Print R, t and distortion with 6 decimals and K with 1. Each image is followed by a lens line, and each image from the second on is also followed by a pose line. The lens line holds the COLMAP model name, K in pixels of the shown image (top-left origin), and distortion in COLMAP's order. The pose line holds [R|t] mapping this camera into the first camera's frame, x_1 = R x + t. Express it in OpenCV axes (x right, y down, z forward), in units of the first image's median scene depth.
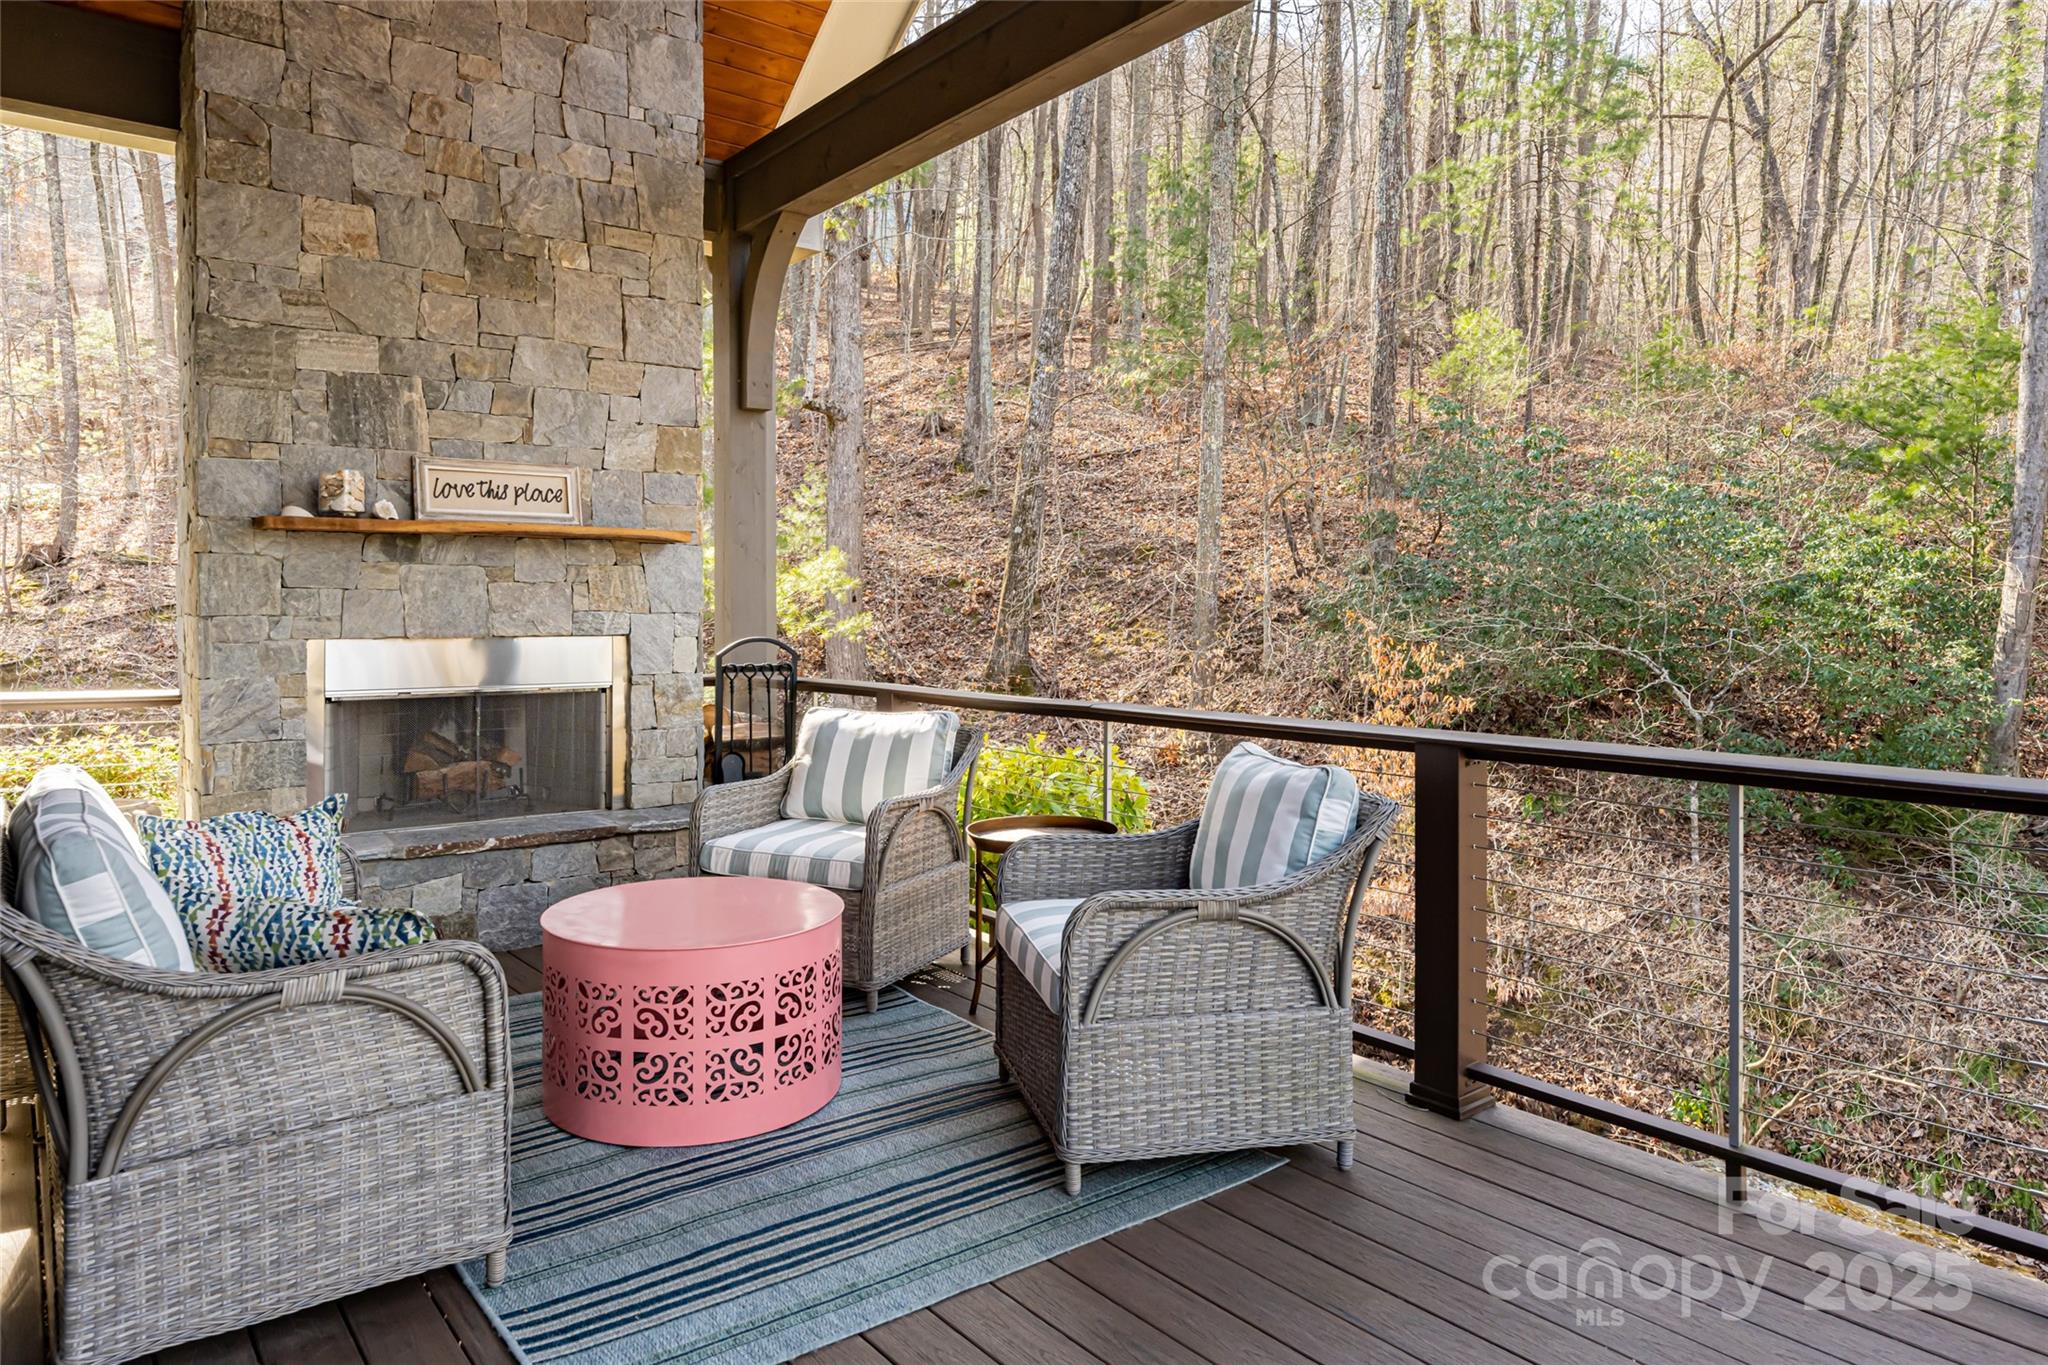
lens RADIAL K [[1301.7, 0, 1019.5], [0, 1301.7, 611.8], [0, 0, 1]] dist [-0.004390, -0.002010]
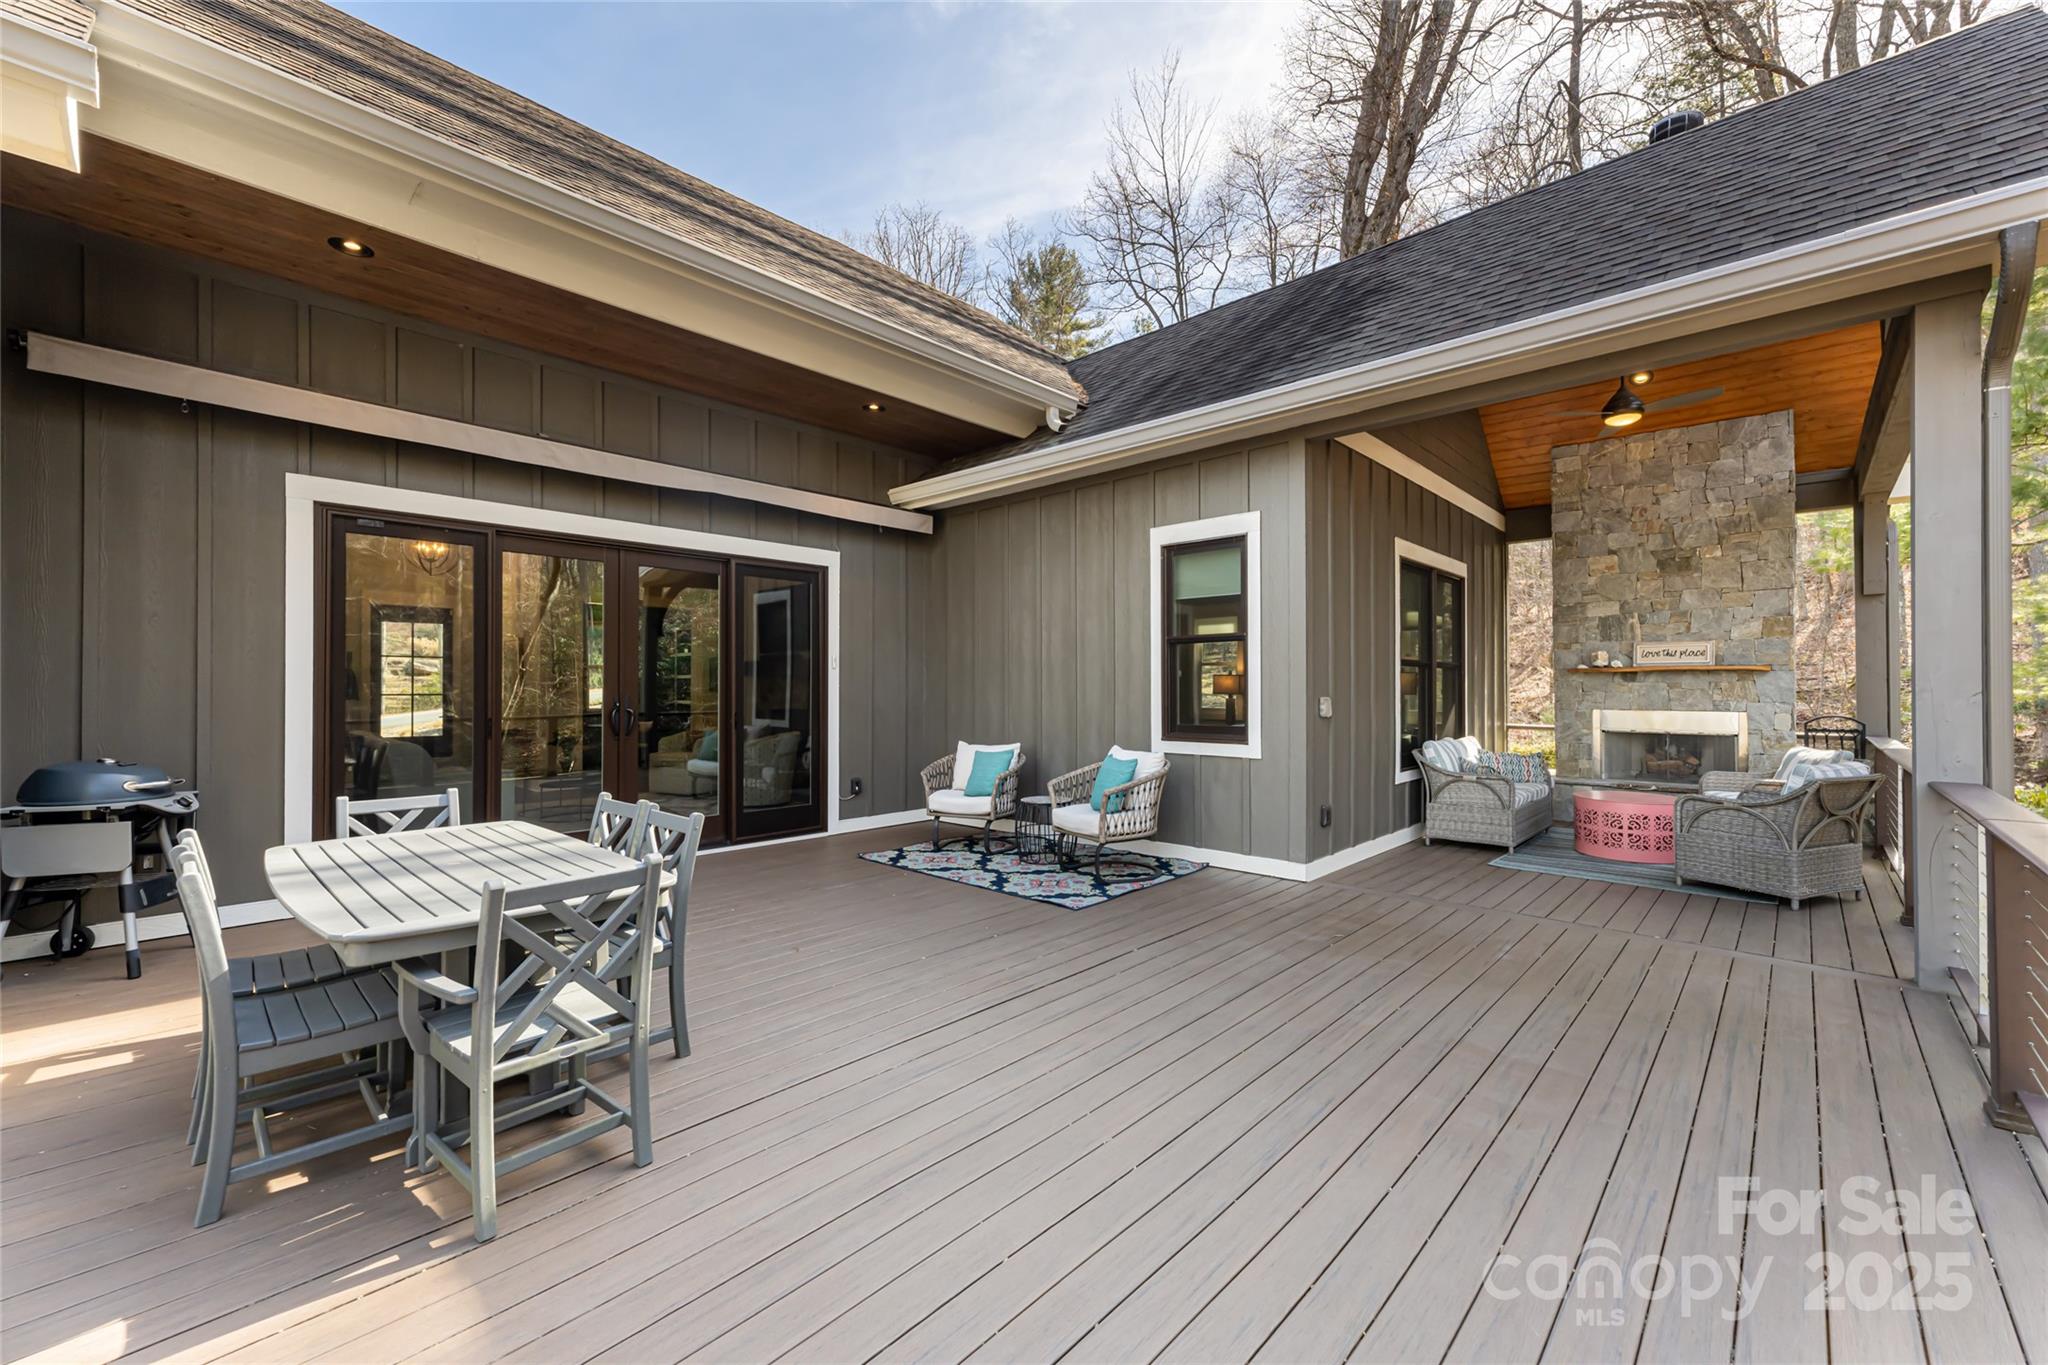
lens RADIAL K [[813.4, 0, 1024.0], [0, 813.4, 682.5], [0, 0, 1]] dist [0.001083, 0.000111]
pose [[0.167236, -0.007017, -0.985892, 0.982936], [-0.002908, 0.999967, -0.007611, -0.020780], [0.985913, 0.004140, 0.167210, -0.526777]]
